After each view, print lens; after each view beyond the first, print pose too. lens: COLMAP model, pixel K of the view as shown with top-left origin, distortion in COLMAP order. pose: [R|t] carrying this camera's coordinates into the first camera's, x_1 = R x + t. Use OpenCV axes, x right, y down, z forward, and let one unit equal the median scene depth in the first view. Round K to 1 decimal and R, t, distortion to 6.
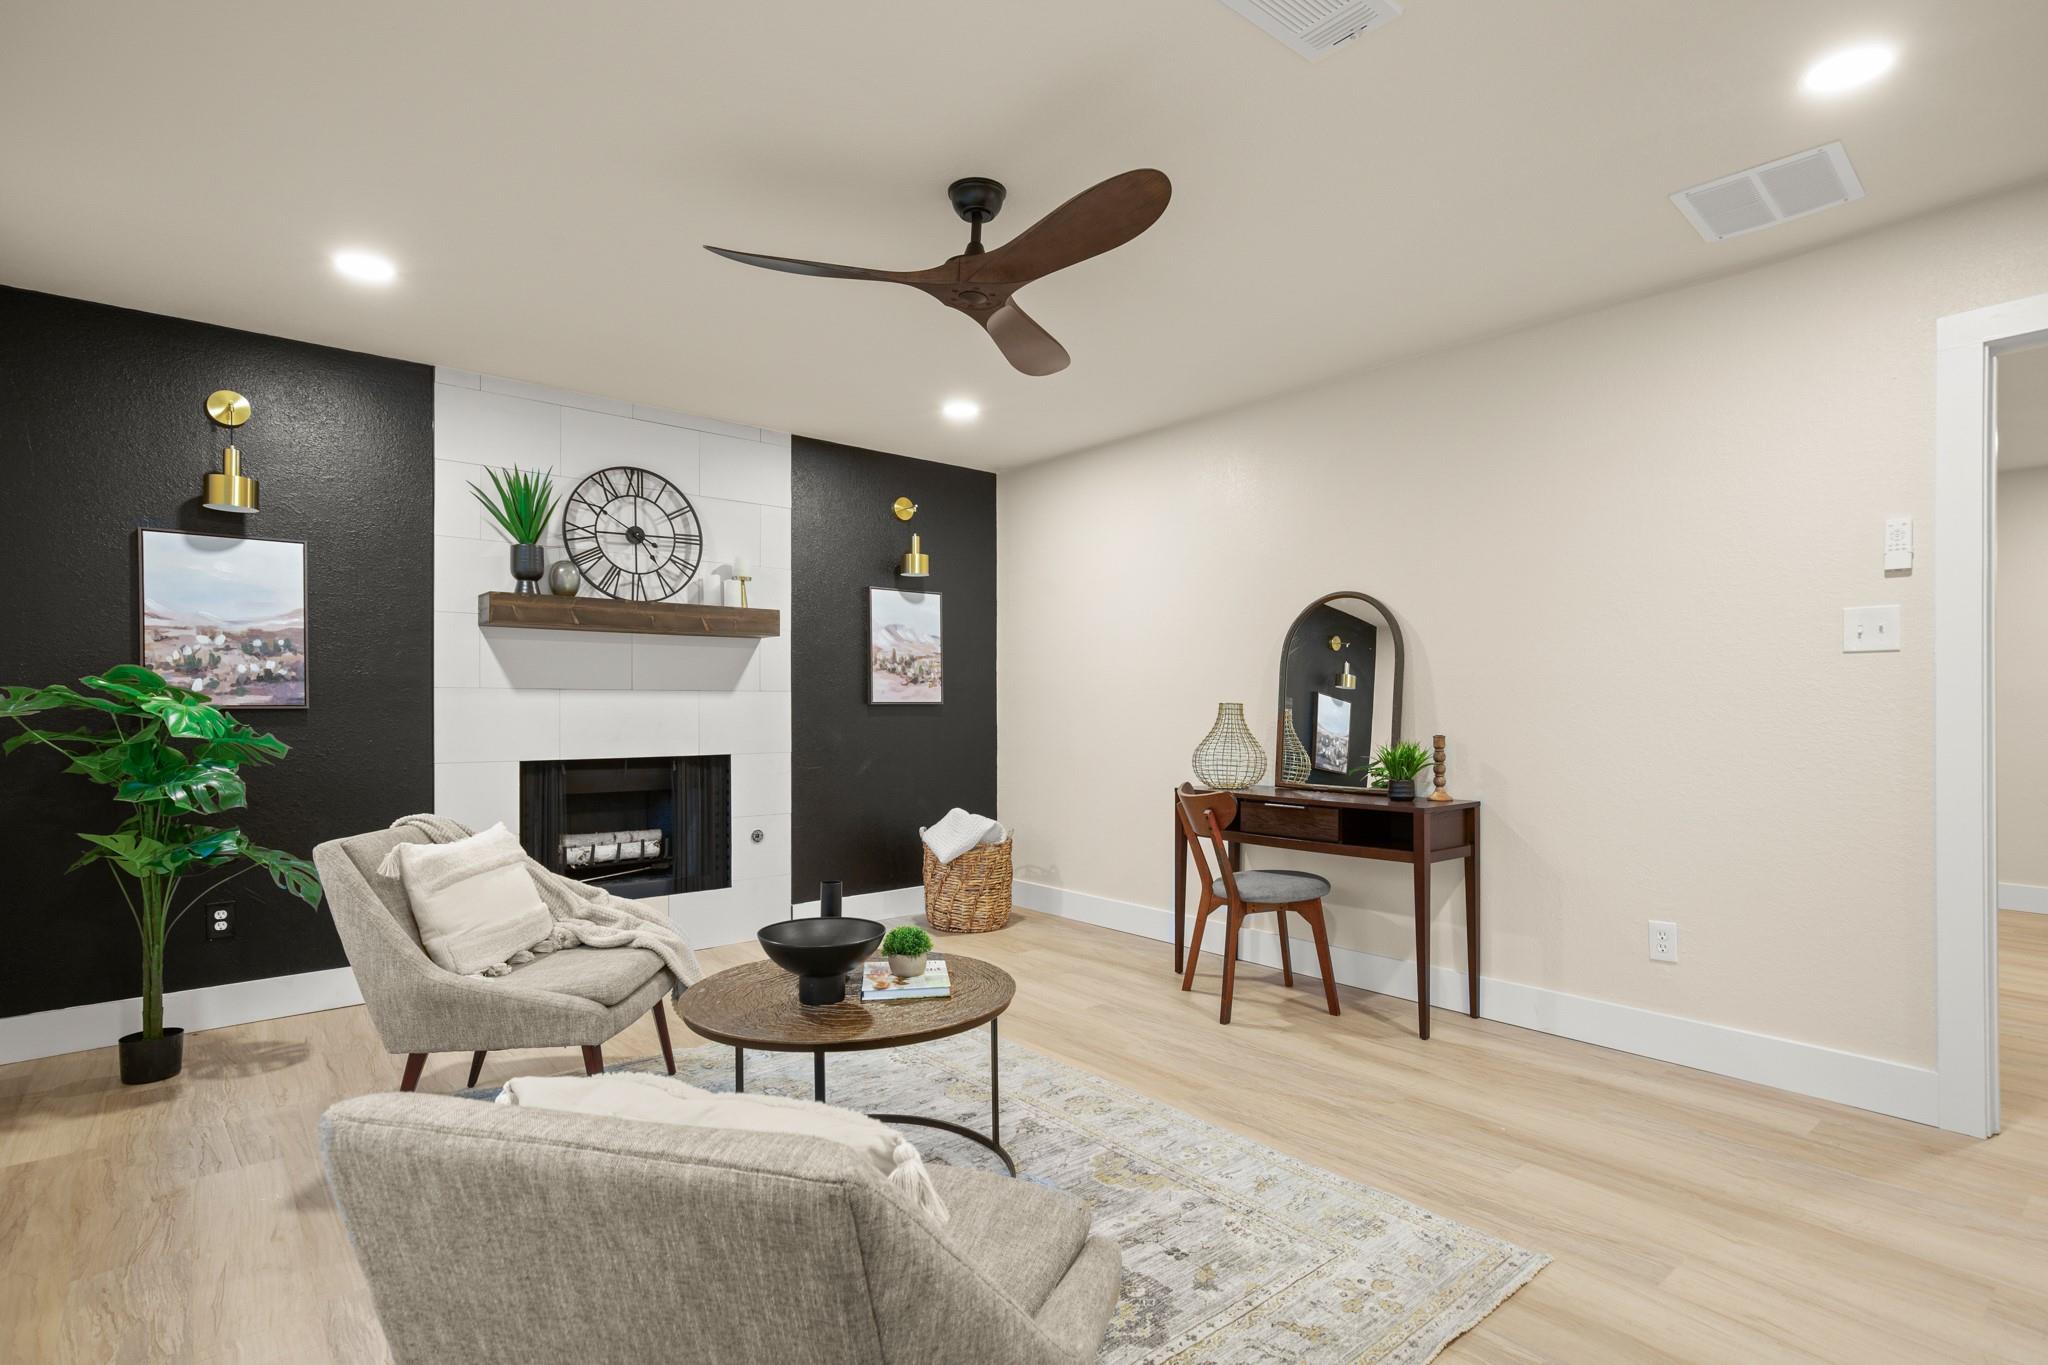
lens RADIAL K [[1026.2, 0, 1026.4], [0, 1026.2, 710.4], [0, 0, 1]] dist [-0.015185, -0.000100]
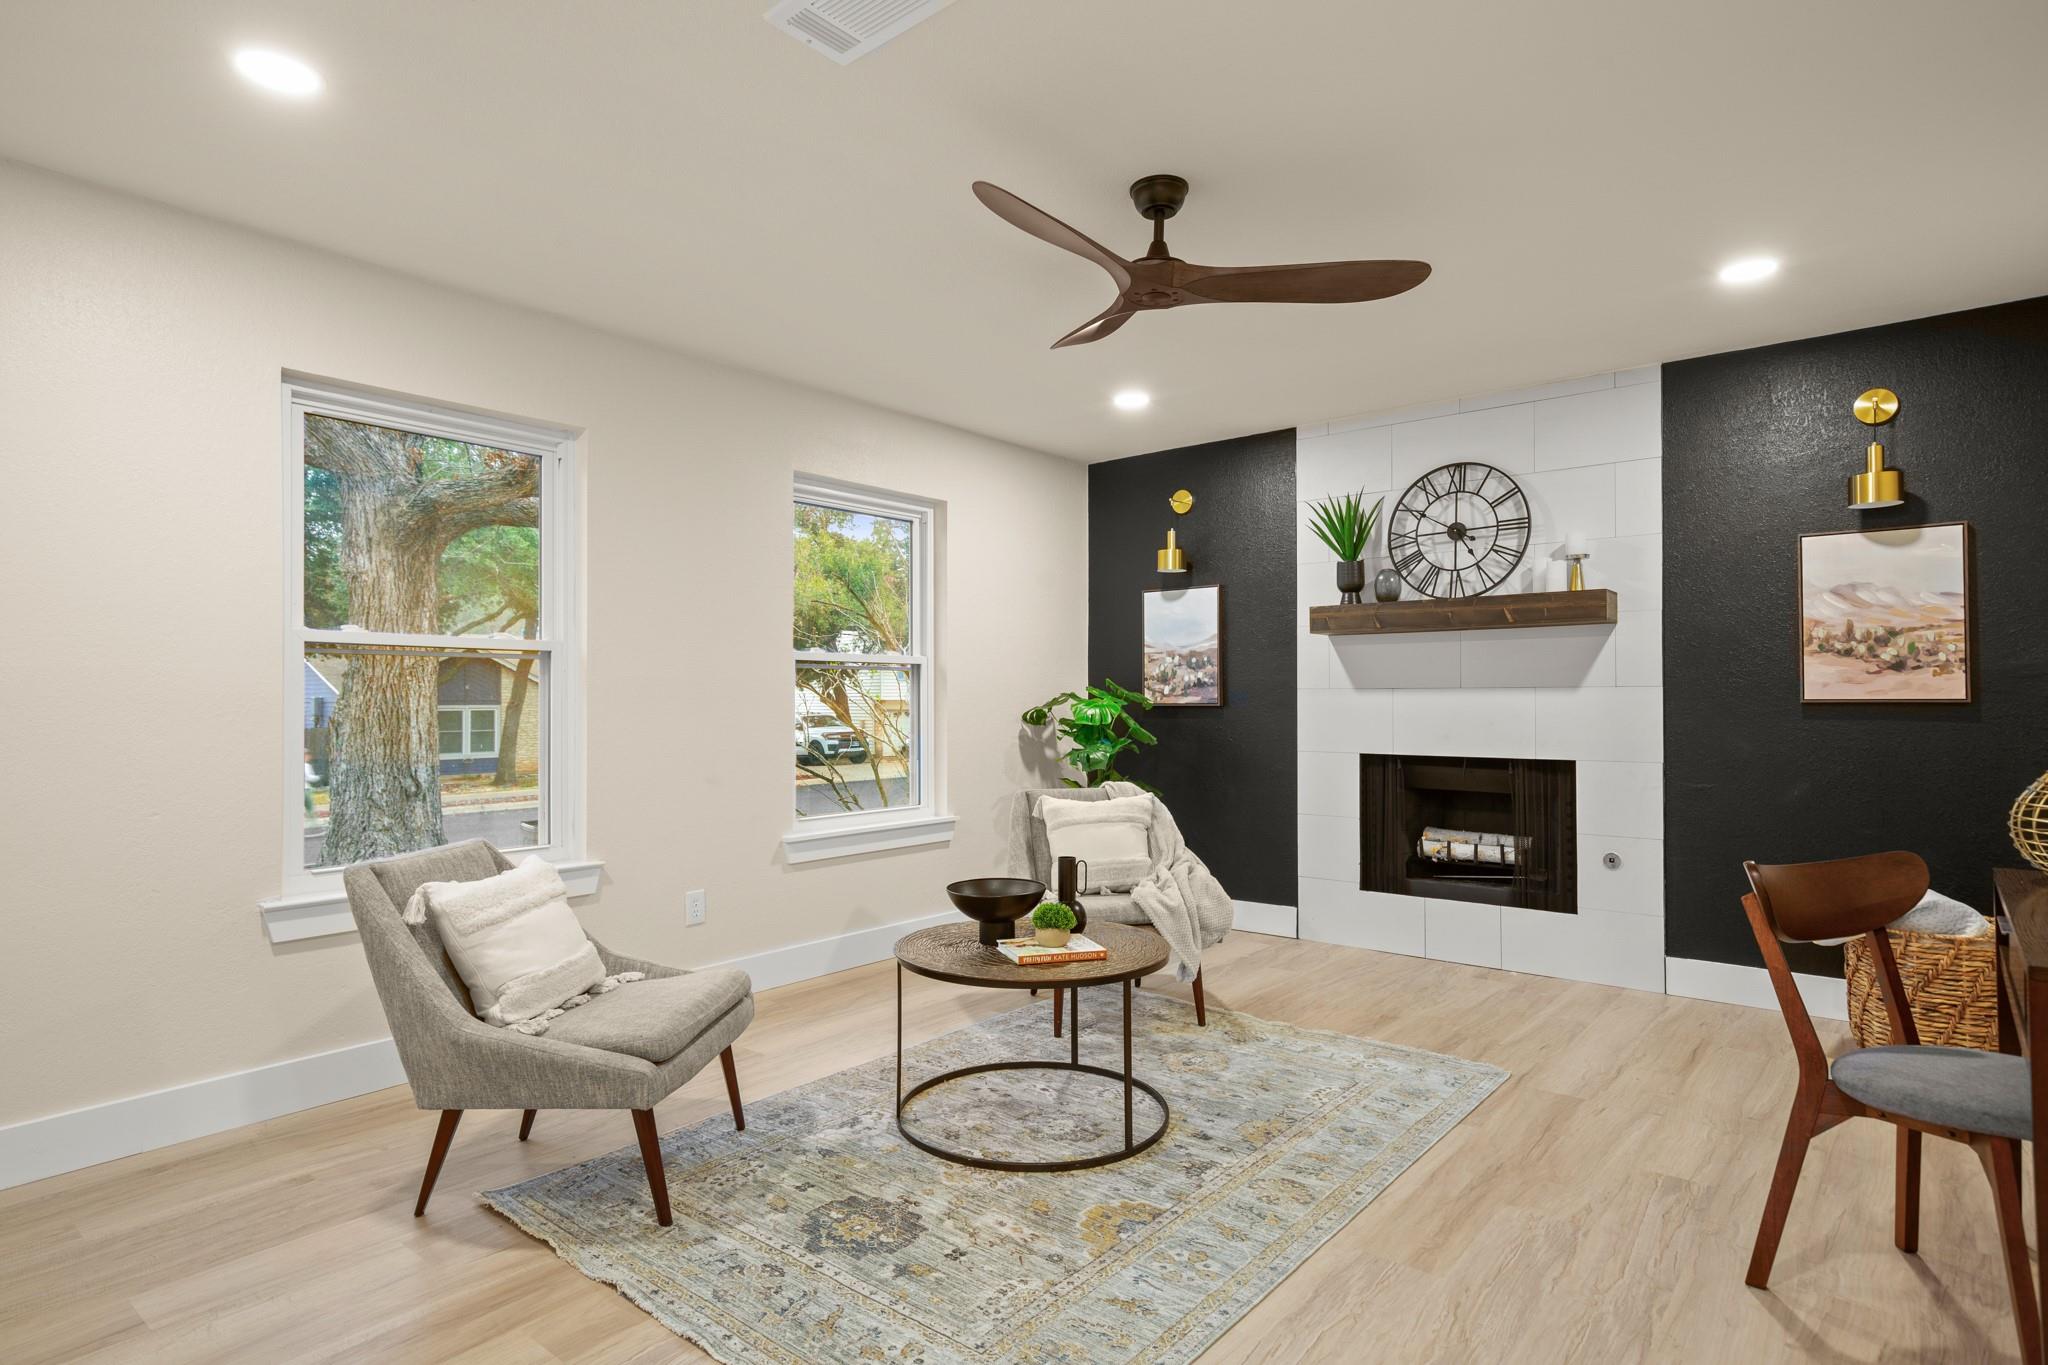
lens RADIAL K [[1072.1, 0, 1024.0], [0, 1072.1, 682.5], [0, 0, 1]] dist [0.005027, 0.001099]
pose [[0.173831, -0.016493, -0.984637, 0.575209], [-0.002117, 0.999851, -0.017121, -0.006903], [0.984773, 0.005060, 0.173770, 0.417605]]
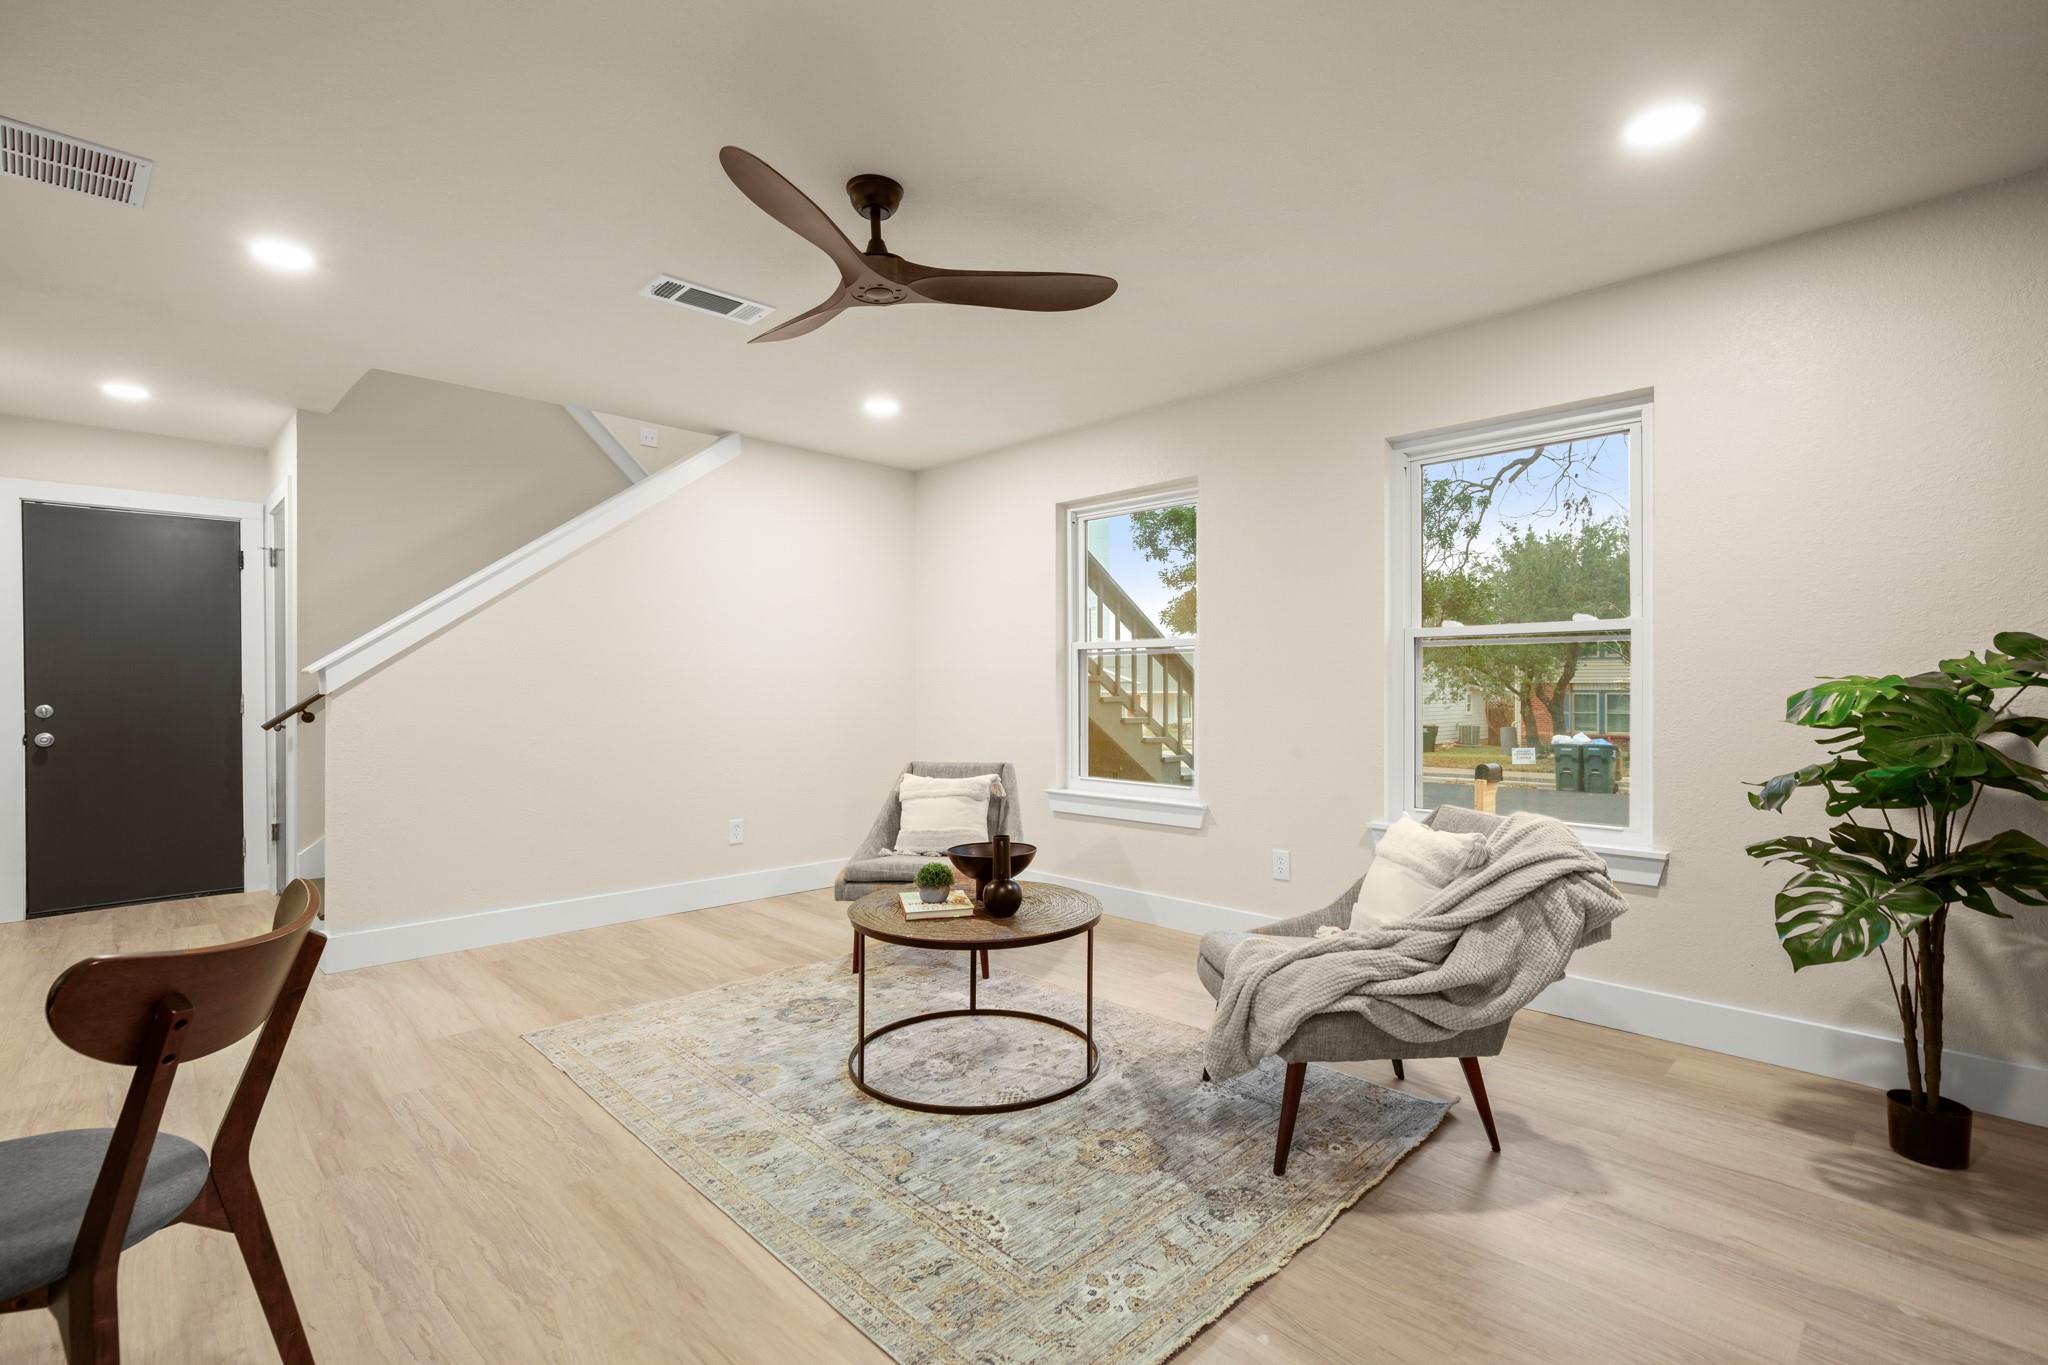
lens RADIAL K [[922.7, 0, 1024.0], [0, 922.7, 682.5], [0, 0, 1]] dist [0.000991, -0.000039]
pose [[-0.996840, 0.002711, -0.079387, -0.074581], [0.002761, 0.999996, -0.000520, -0.005764], [0.079385, -0.000738, -0.996844, 1.175356]]
